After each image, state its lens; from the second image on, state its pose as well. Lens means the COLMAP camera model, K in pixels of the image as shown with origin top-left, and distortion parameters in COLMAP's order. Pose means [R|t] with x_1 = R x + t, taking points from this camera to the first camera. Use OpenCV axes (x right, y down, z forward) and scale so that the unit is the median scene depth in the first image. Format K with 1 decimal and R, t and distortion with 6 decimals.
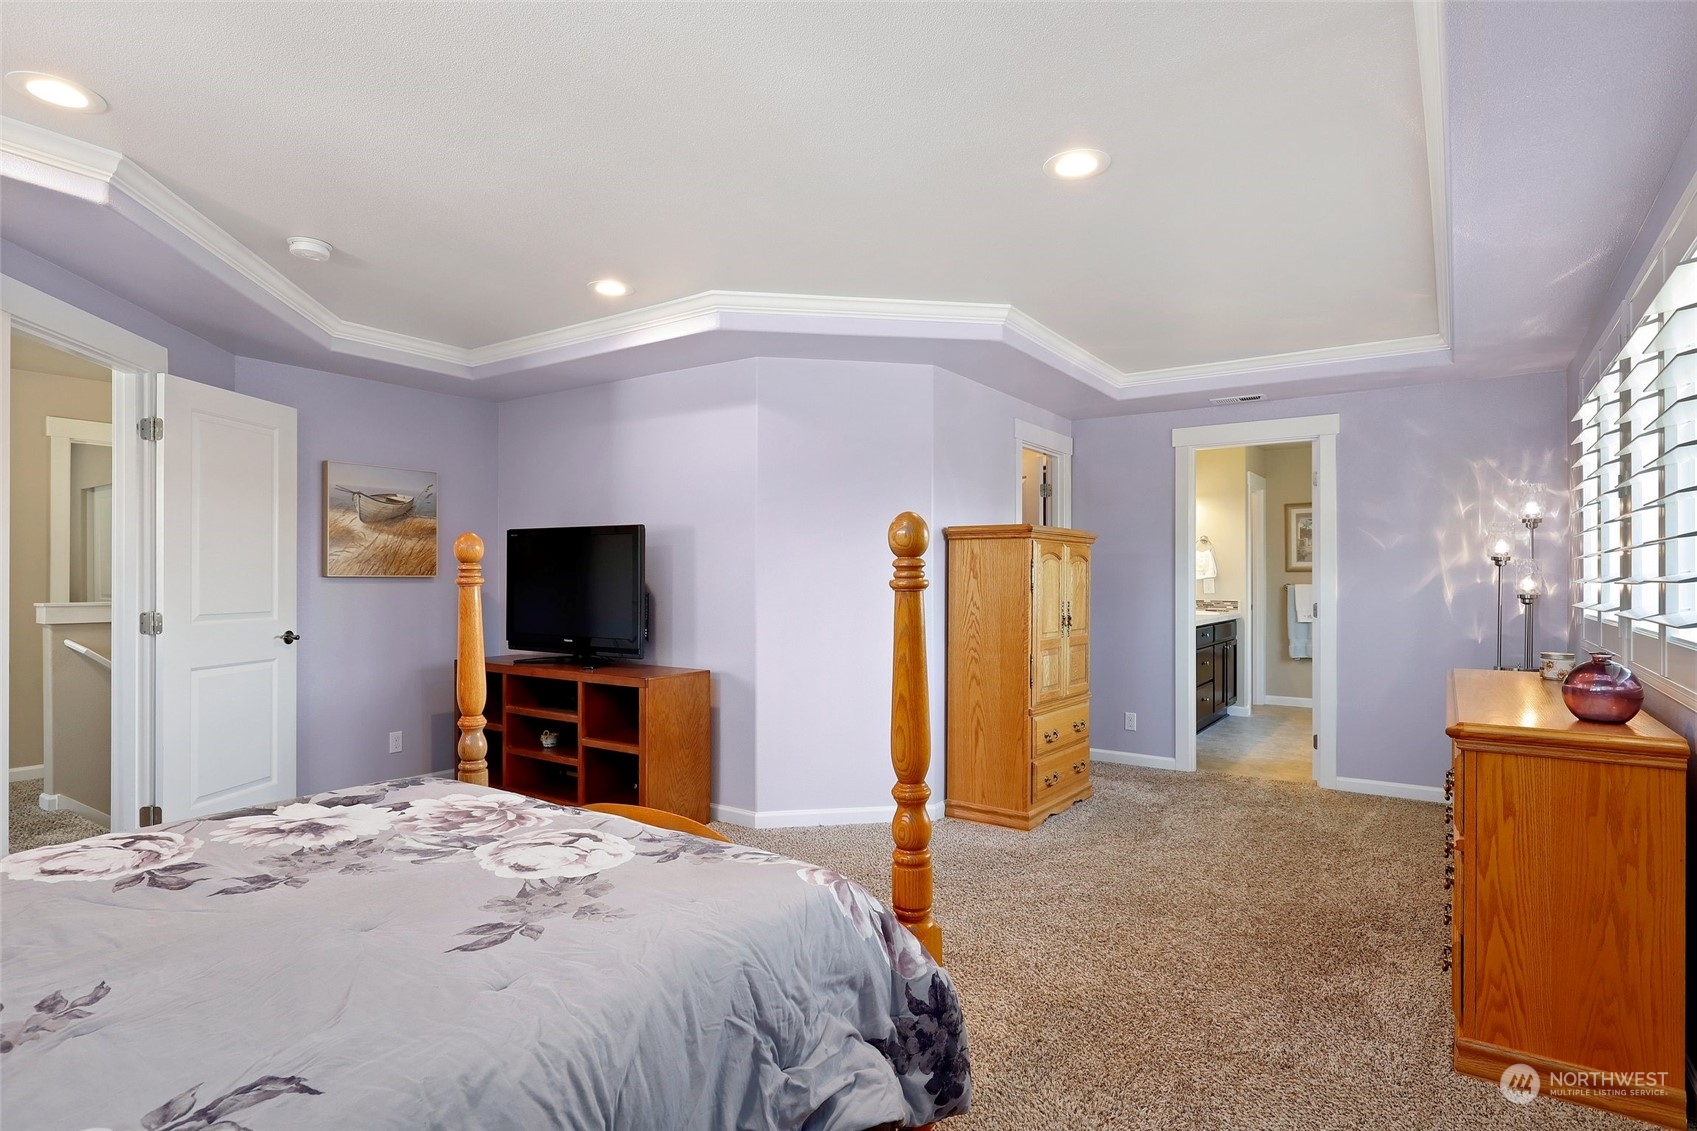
lens RADIAL K [[909.6, 0, 849.3], [0, 909.6, 566.5], [0, 0, 1]] dist [-0.000319, -0.000054]
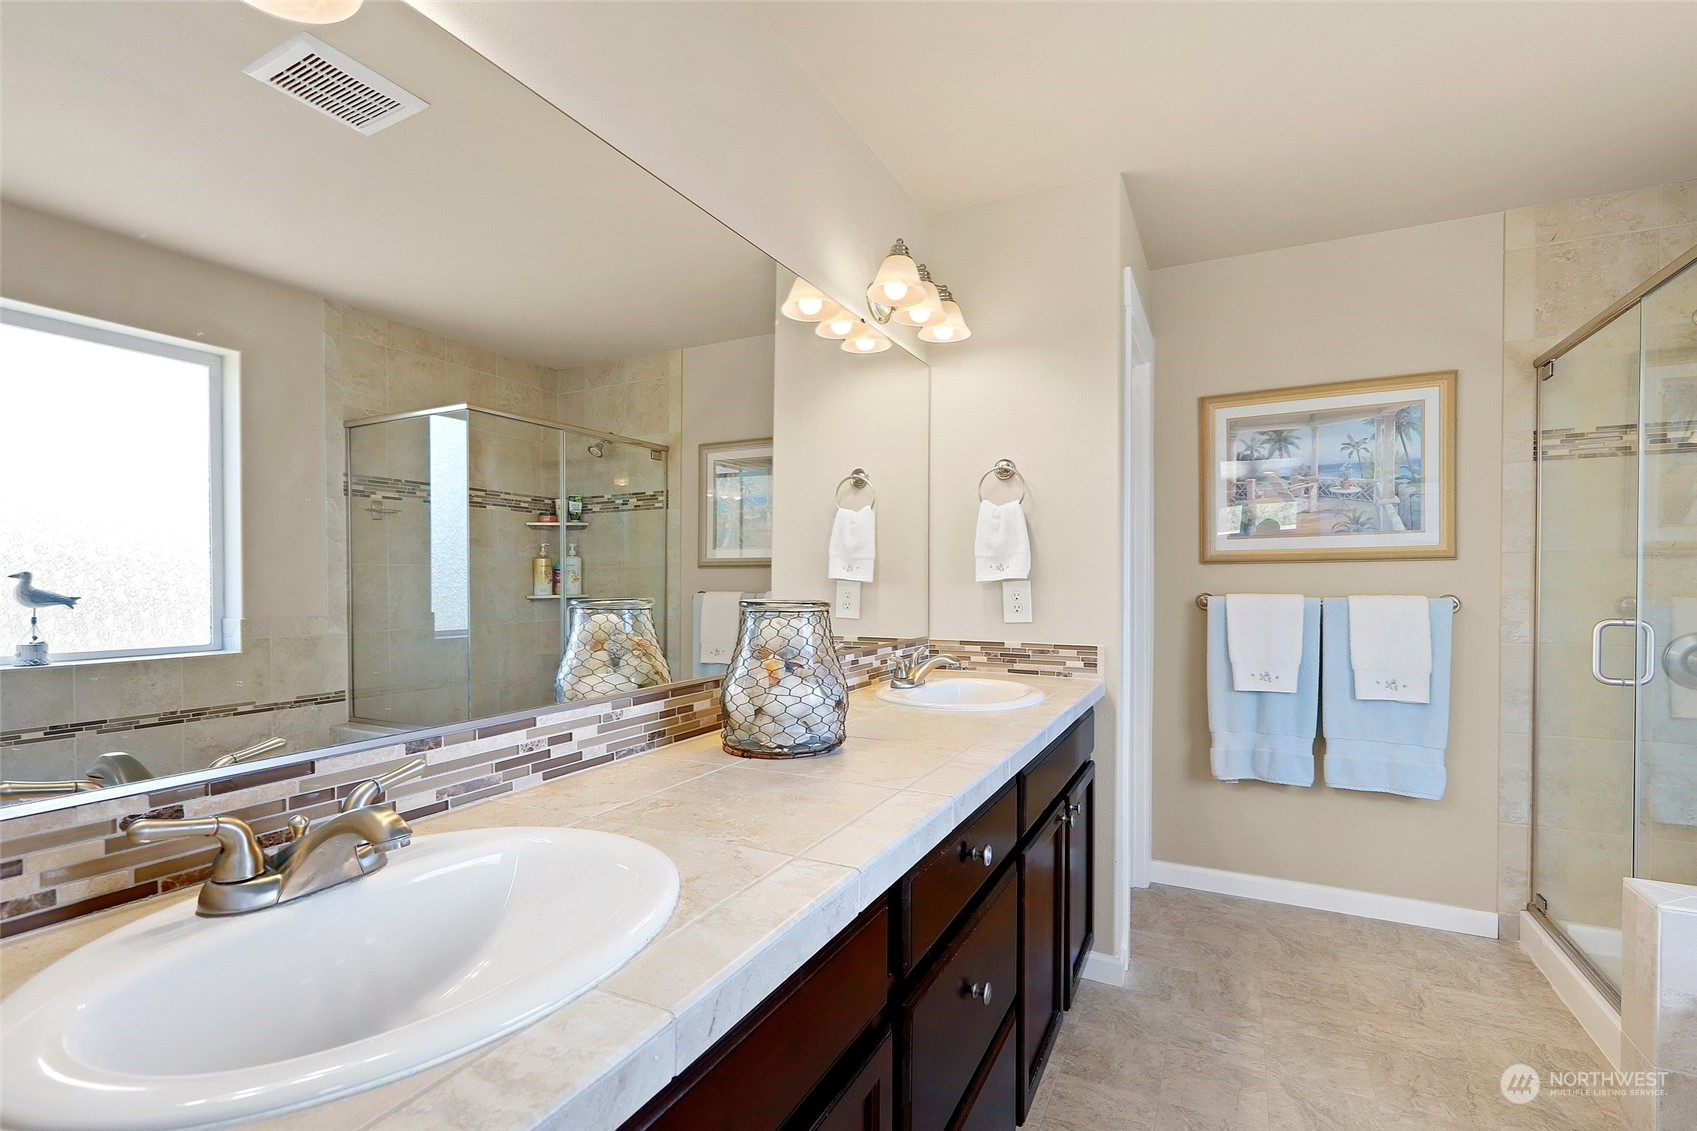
lens RADIAL K [[766.8, 0, 856.8], [0, 766.8, 569.0], [0, 0, 1]] dist [0.001420, 0.000347]
pose [[0.989541, 0.003254, 0.144218, 0.310699], [-0.004119, 0.999975, 0.005702, 0.007986], [-0.144196, -0.006236, 0.989530, 0.763764]]
